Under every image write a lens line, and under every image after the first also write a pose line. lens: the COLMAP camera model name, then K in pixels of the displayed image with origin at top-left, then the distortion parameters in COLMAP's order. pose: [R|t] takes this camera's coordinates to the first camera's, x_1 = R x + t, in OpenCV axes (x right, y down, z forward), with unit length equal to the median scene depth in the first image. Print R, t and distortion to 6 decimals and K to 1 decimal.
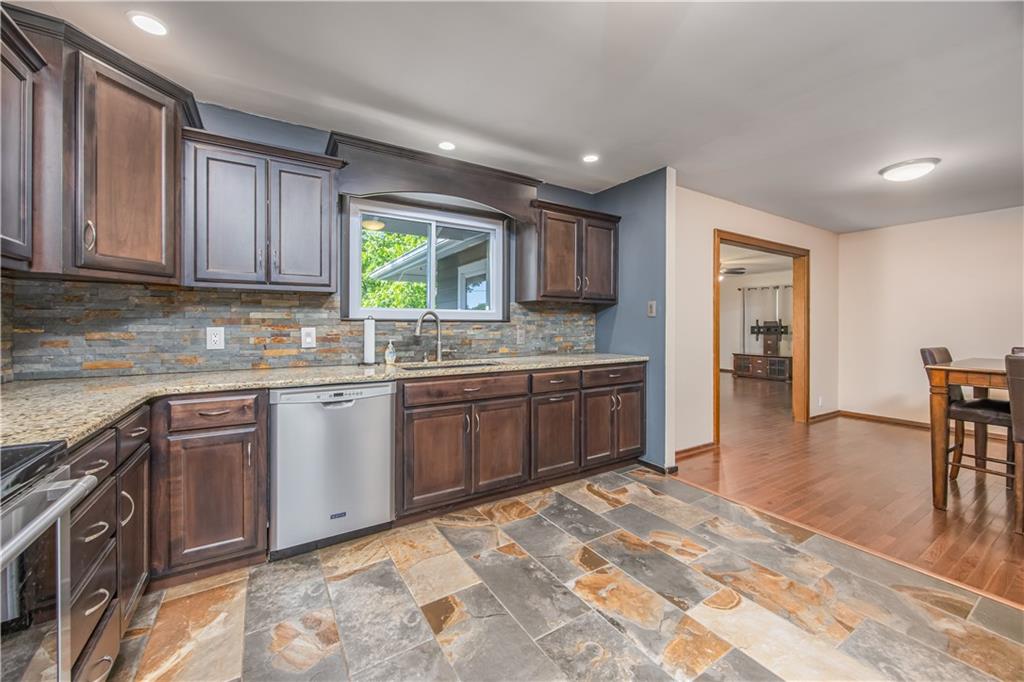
lens RADIAL K [[396.7, 0, 512.0], [0, 396.7, 331.1], [0, 0, 1]] dist [-0.002016, -0.000367]
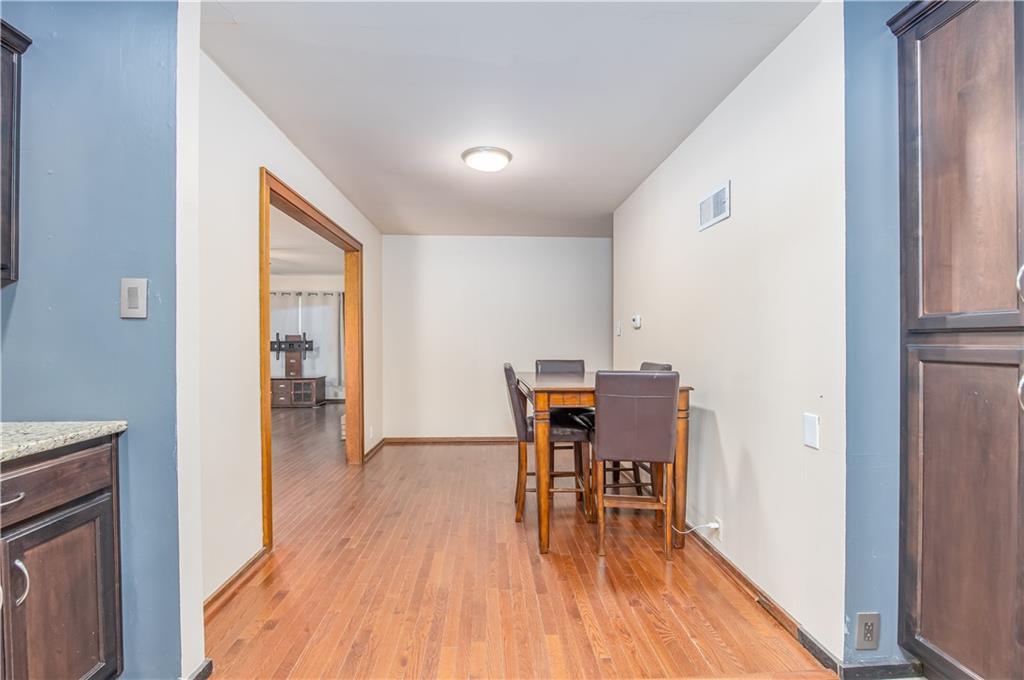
lens RADIAL K [[459.6, 0, 510.8], [0, 459.6, 343.9], [0, 0, 1]] dist [-0.017132, 0.000400]
pose [[0.483694, -0.006660, 0.875212, 0.088925], [0.012404, 0.999923, 0.000754, -0.003922], [-0.875149, 0.010491, 0.483739, 0.292576]]
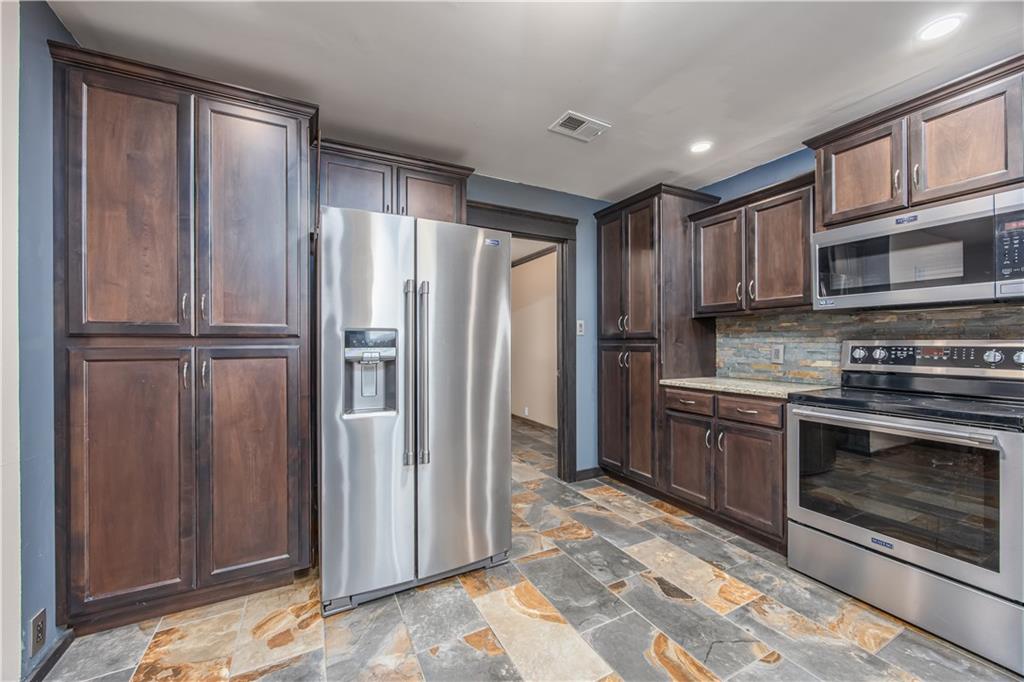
lens RADIAL K [[396.7, 0, 515.5], [0, 396.7, 344.2], [0, 0, 1]] dist [-0.002016, -0.000367]
pose [[-0.997199, 0.002306, 0.074761, 0.478826], [0.003275, 0.999912, 0.012837, -0.008511], [-0.074725, 0.013045, -0.997119, 2.083167]]
